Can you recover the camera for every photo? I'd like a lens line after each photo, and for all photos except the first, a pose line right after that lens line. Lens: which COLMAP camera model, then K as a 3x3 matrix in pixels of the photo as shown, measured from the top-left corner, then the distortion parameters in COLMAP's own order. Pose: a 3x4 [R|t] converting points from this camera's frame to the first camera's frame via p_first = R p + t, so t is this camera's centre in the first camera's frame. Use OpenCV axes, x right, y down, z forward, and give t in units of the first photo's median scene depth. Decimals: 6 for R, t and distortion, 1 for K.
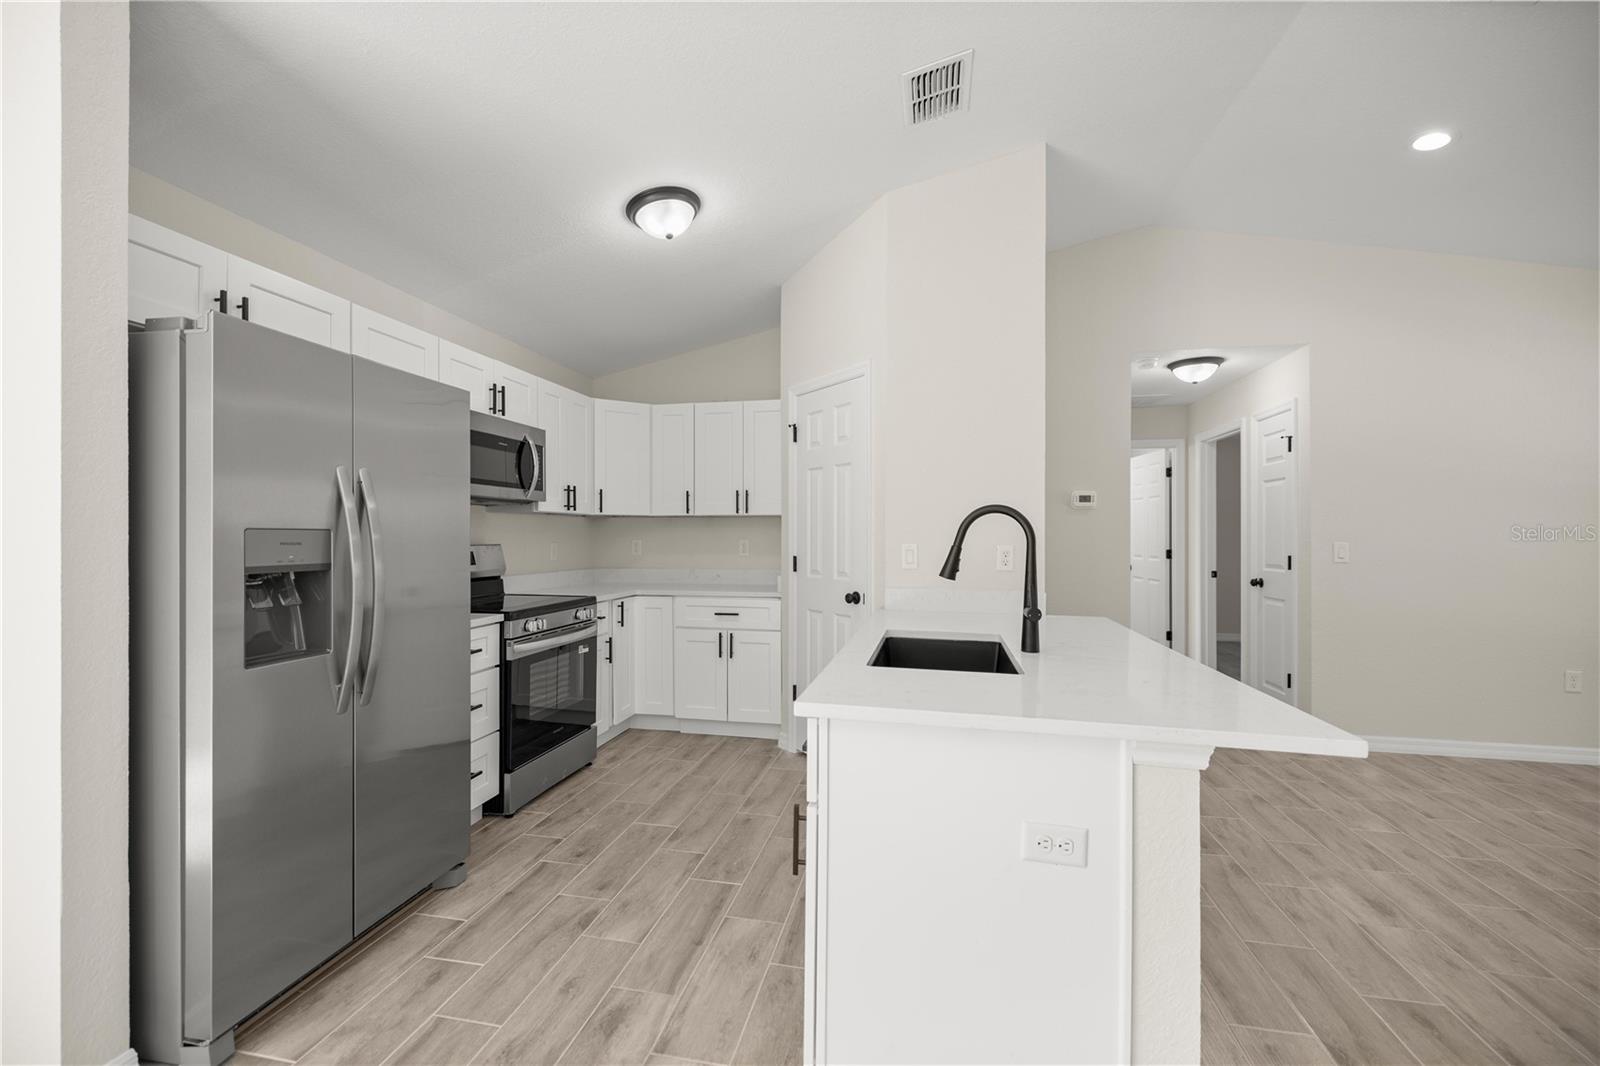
lens RADIAL K [[678.7, 0, 789.7], [0, 678.7, 530.5], [0, 0, 1]] dist [0.003539, -0.000113]
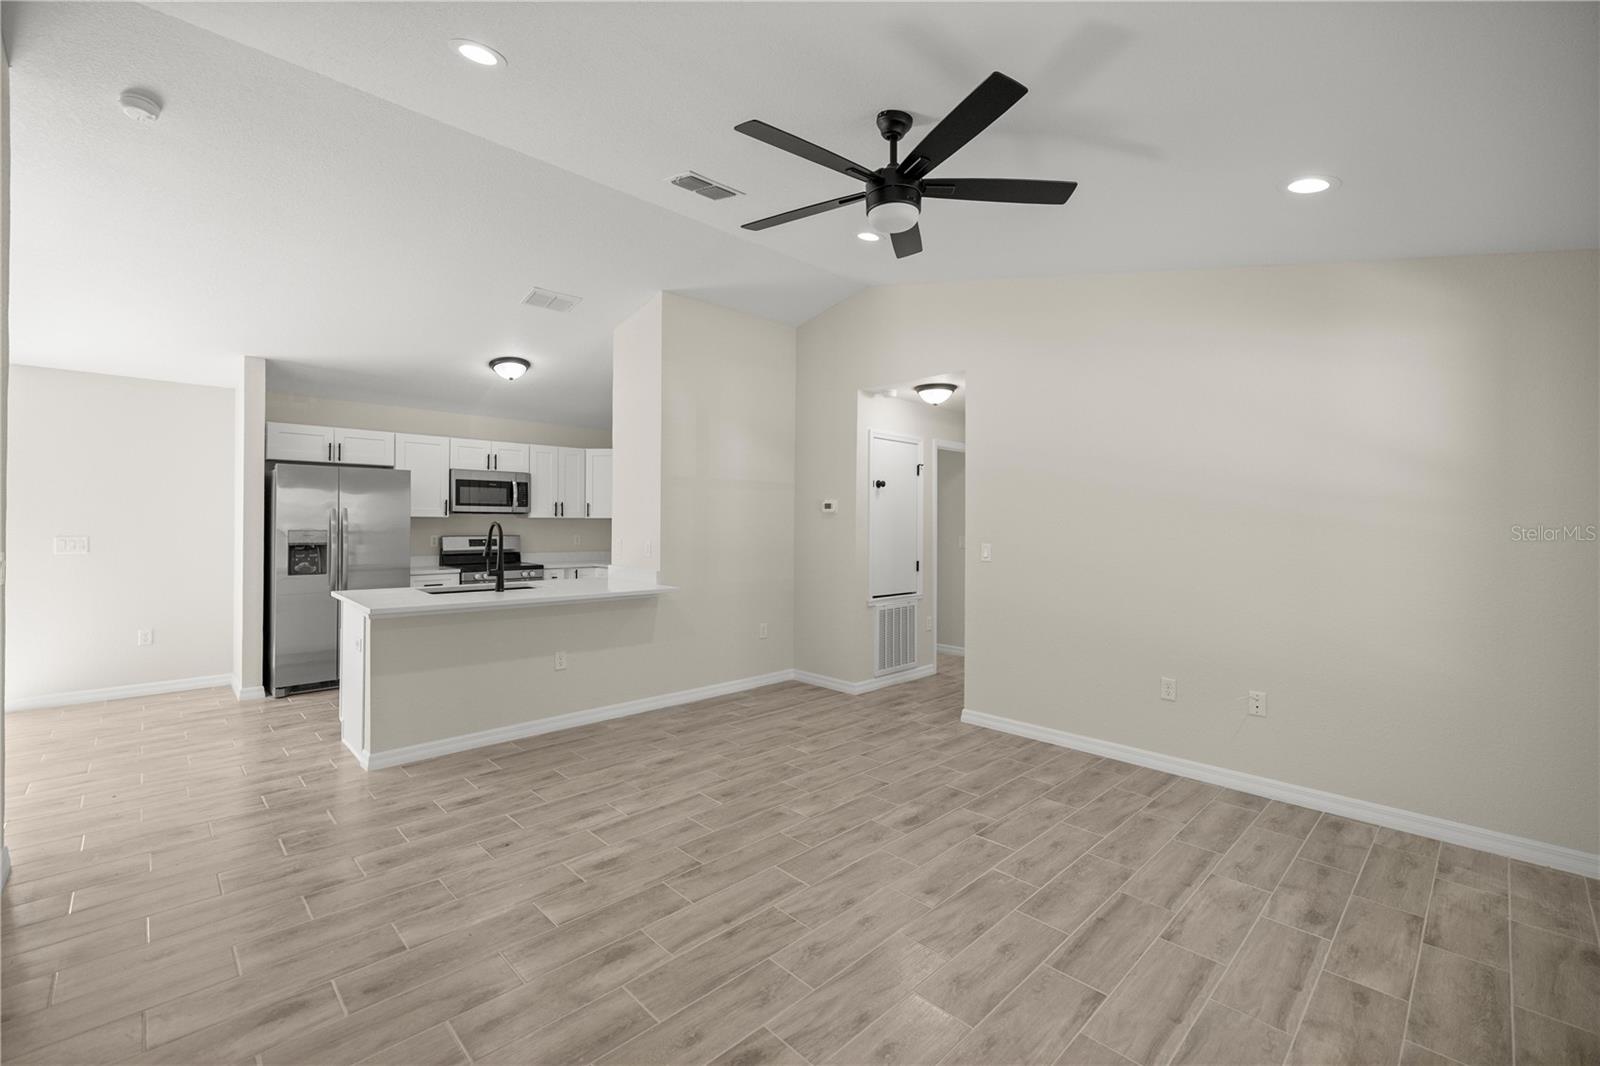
lens RADIAL K [[678.7, 0, 792.5], [0, 678.7, 516.9], [0, 0, 1]] dist [0.003539, -0.000113]
pose [[0.834952, 0.003053, -0.550314, 1.467417], [-0.004298, 0.999990, -0.000973, -0.037403], [0.550305, 0.003178, 0.834957, -0.168164]]
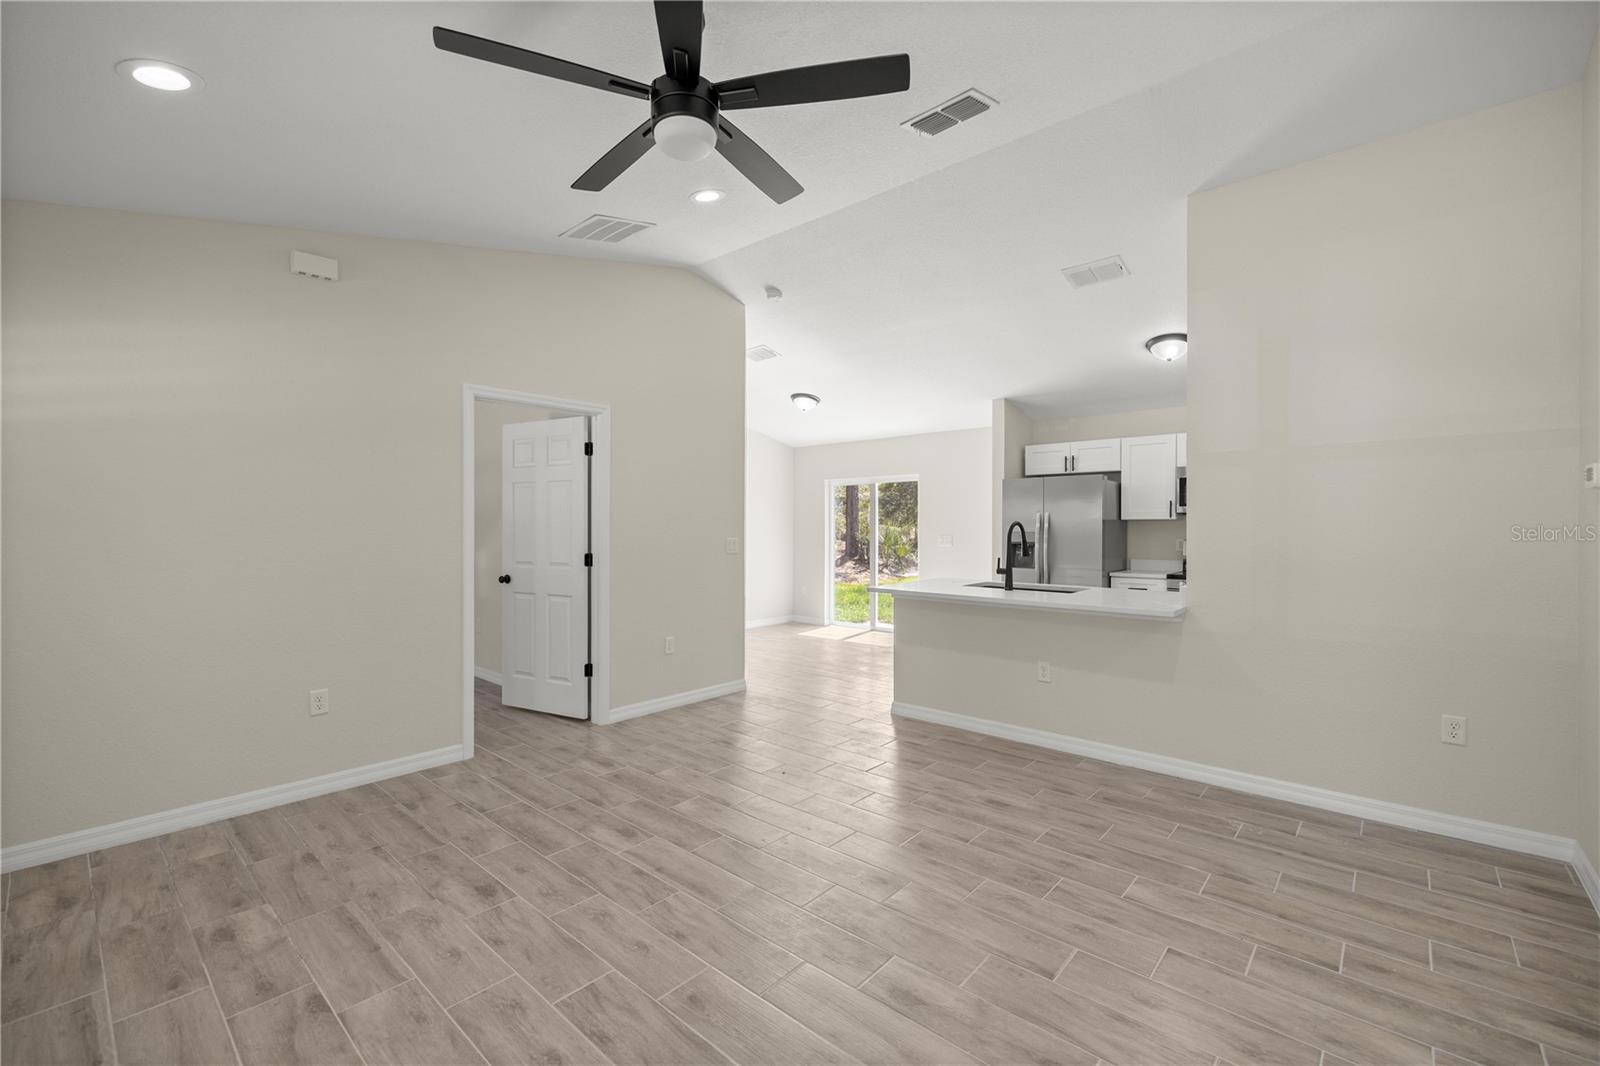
lens RADIAL K [[678.7, 0, 807.7], [0, 678.7, 525.6], [0, 0, 1]] dist [0.003539, -0.000113]
pose [[-0.486465, -0.000923, -0.873700, 1.638785], [0.007275, 0.999960, -0.005107, -0.014247], [0.873670, -0.008841, -0.486439, 0.962423]]
